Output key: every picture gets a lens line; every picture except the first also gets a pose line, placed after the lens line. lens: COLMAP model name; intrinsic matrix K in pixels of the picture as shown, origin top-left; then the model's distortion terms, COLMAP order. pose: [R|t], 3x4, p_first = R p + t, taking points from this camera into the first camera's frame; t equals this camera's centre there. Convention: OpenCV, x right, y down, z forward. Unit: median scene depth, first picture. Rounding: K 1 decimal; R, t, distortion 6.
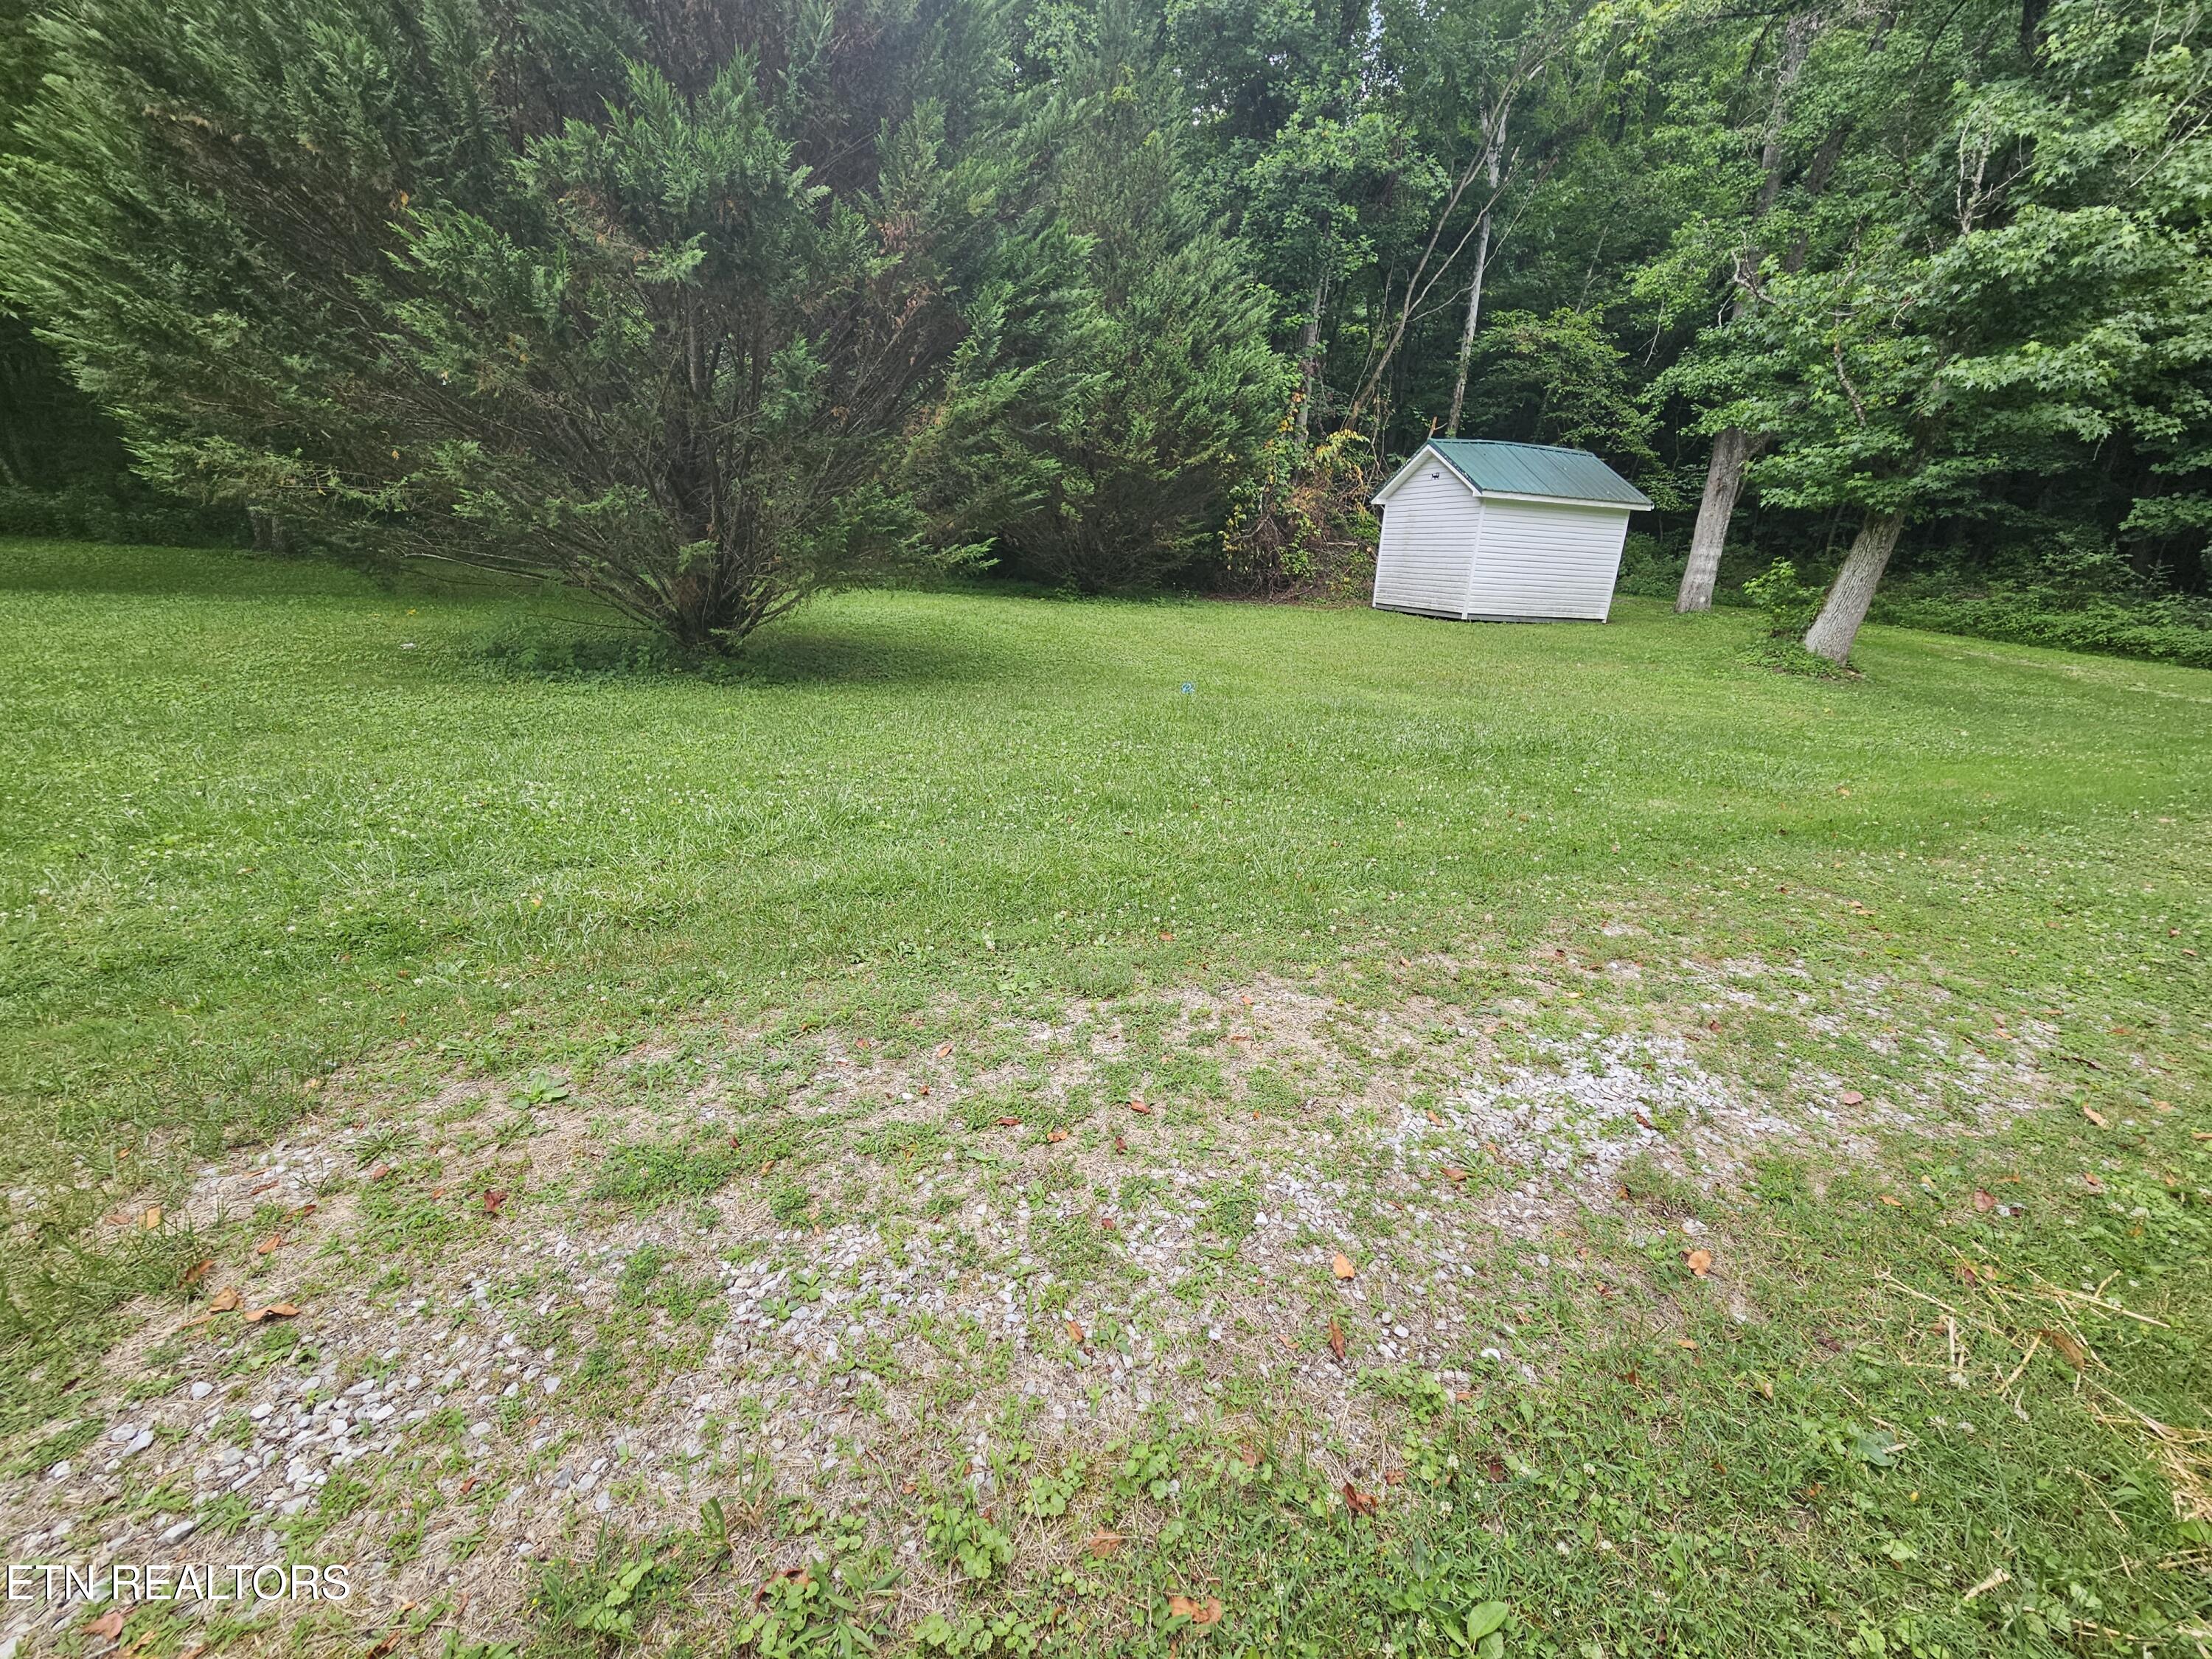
lens RADIAL K [[913.3, 0, 1112.6], [0, 913.3, 848.8], [0, 0, 1]] dist [0.002069, -0.001475]
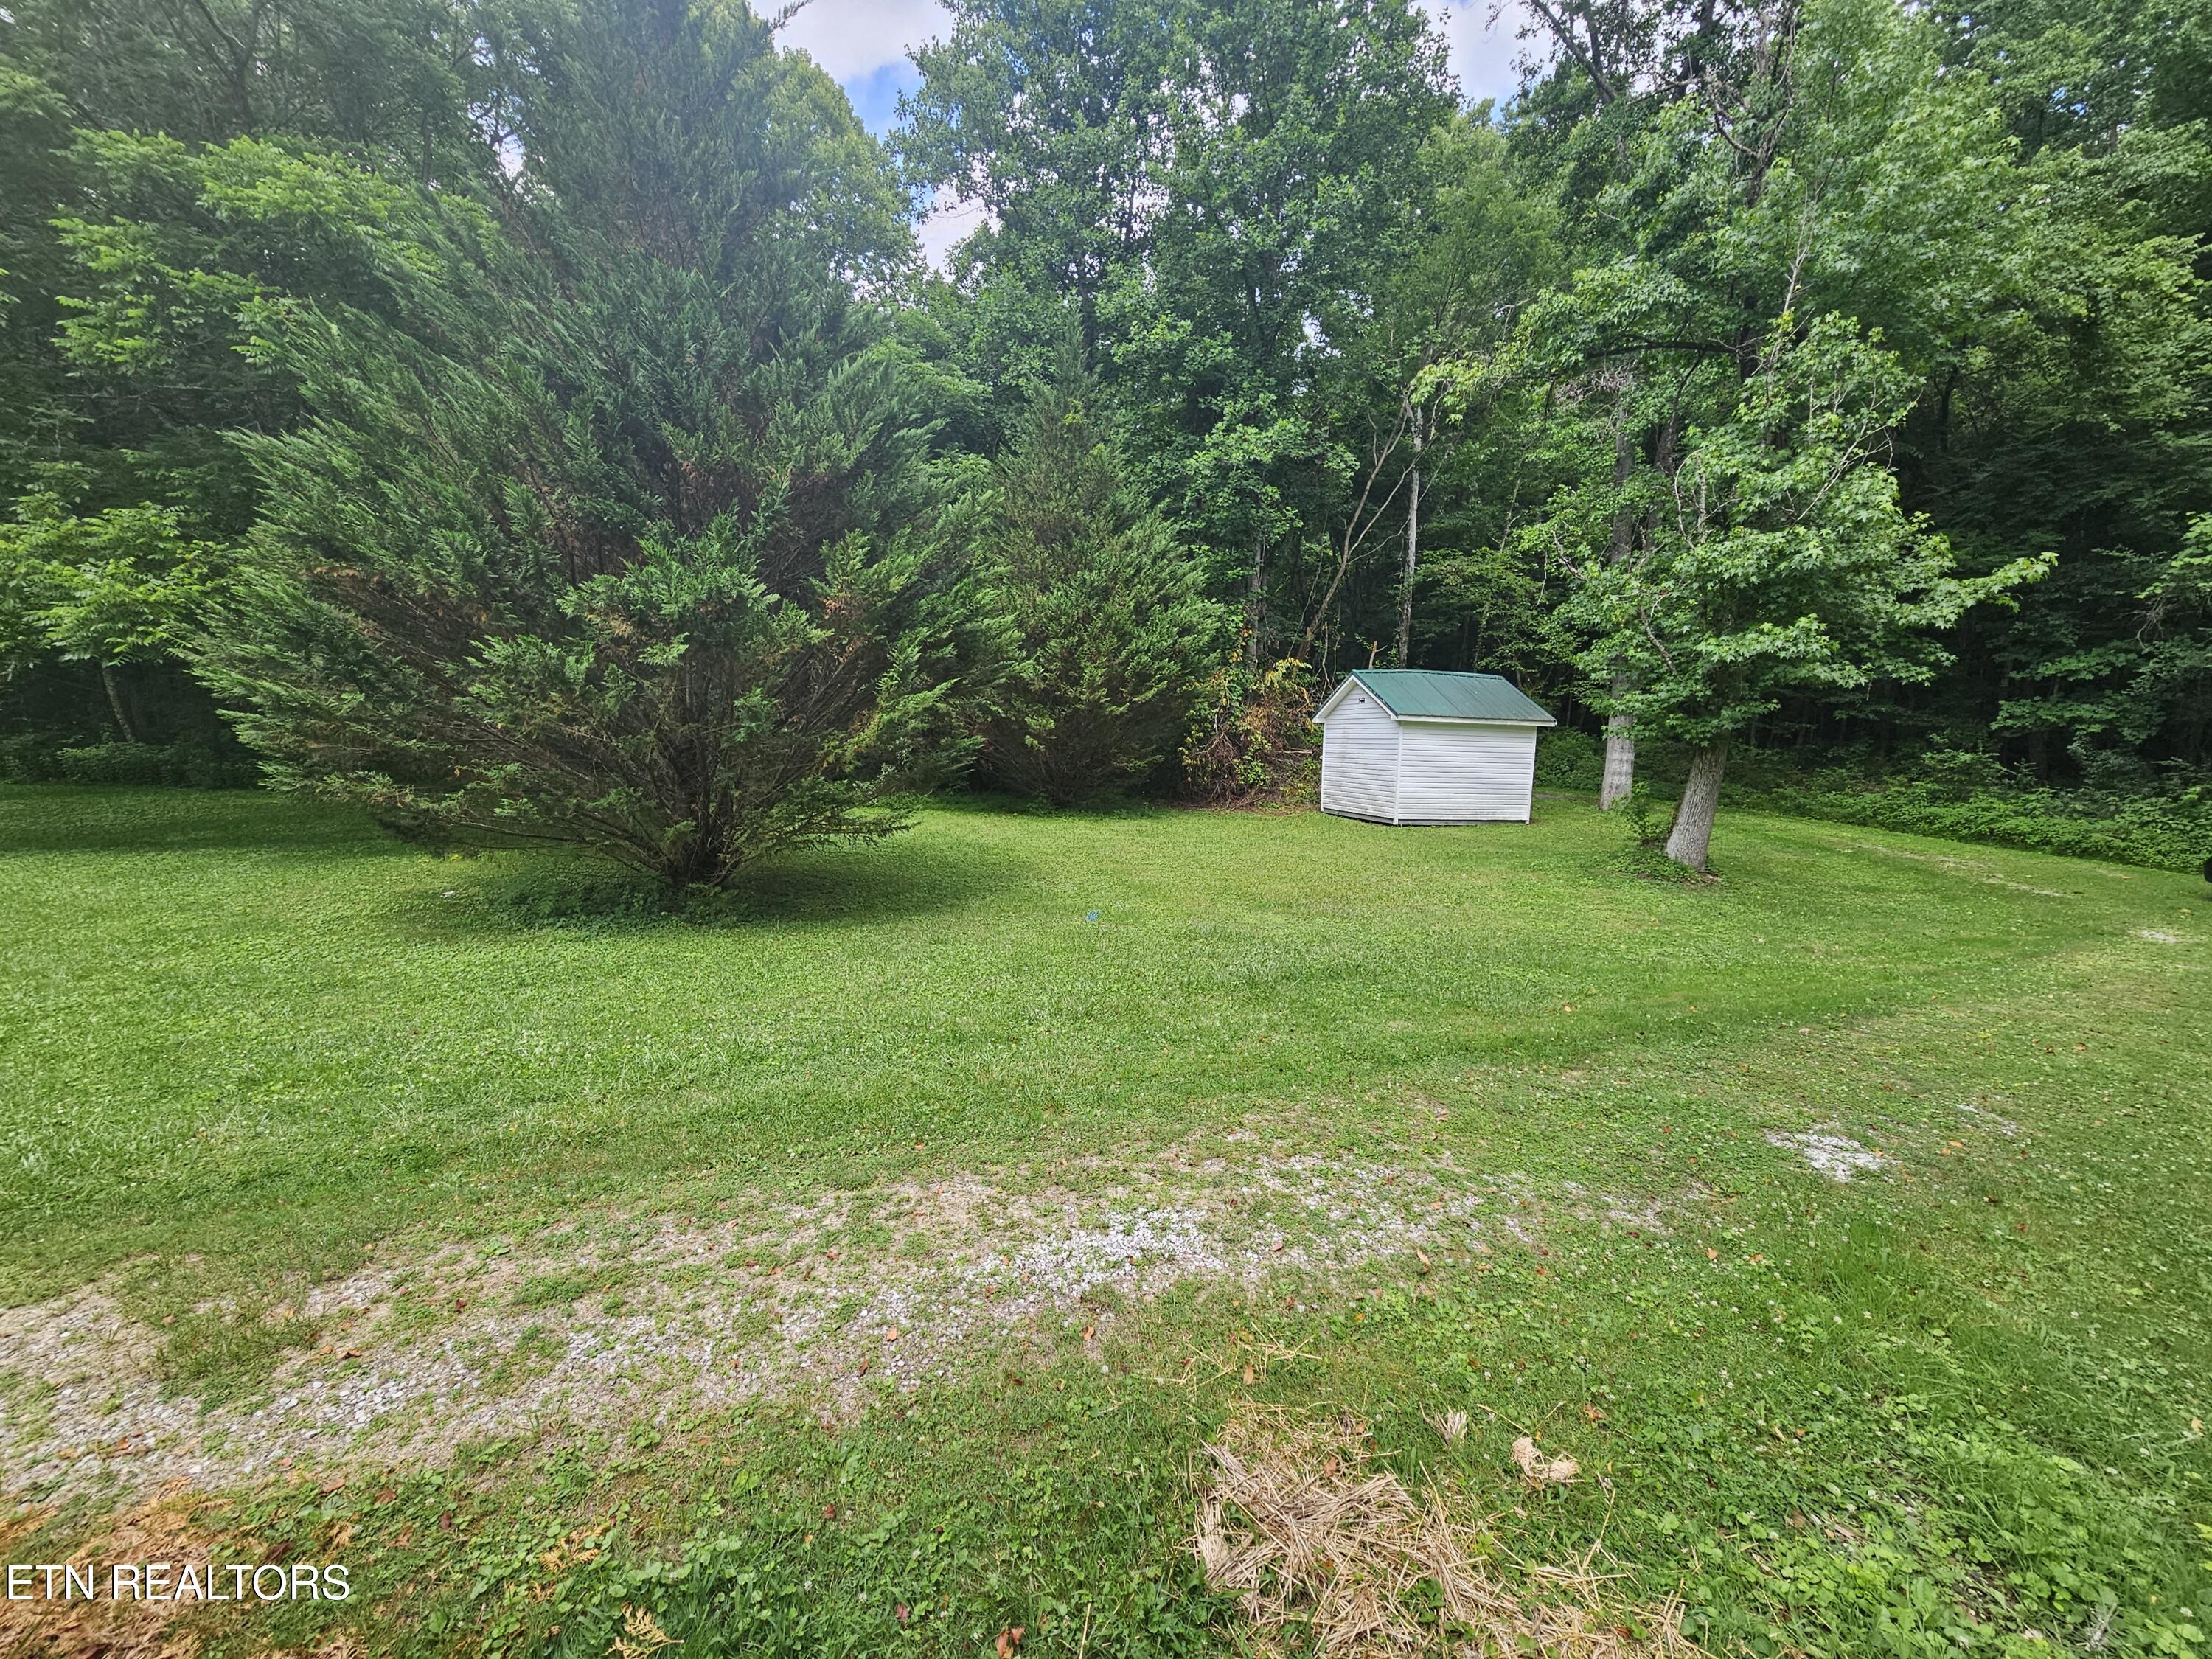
lens RADIAL K [[913.3, 0, 1104.1], [0, 913.3, 852.1], [0, 0, 1]] dist [0.002069, -0.001475]
pose [[0.999442, -0.024101, -0.023126, 0.219472], [0.019162, 0.980811, -0.194015, -0.044539], [0.027358, 0.193463, 0.980726, -0.304927]]
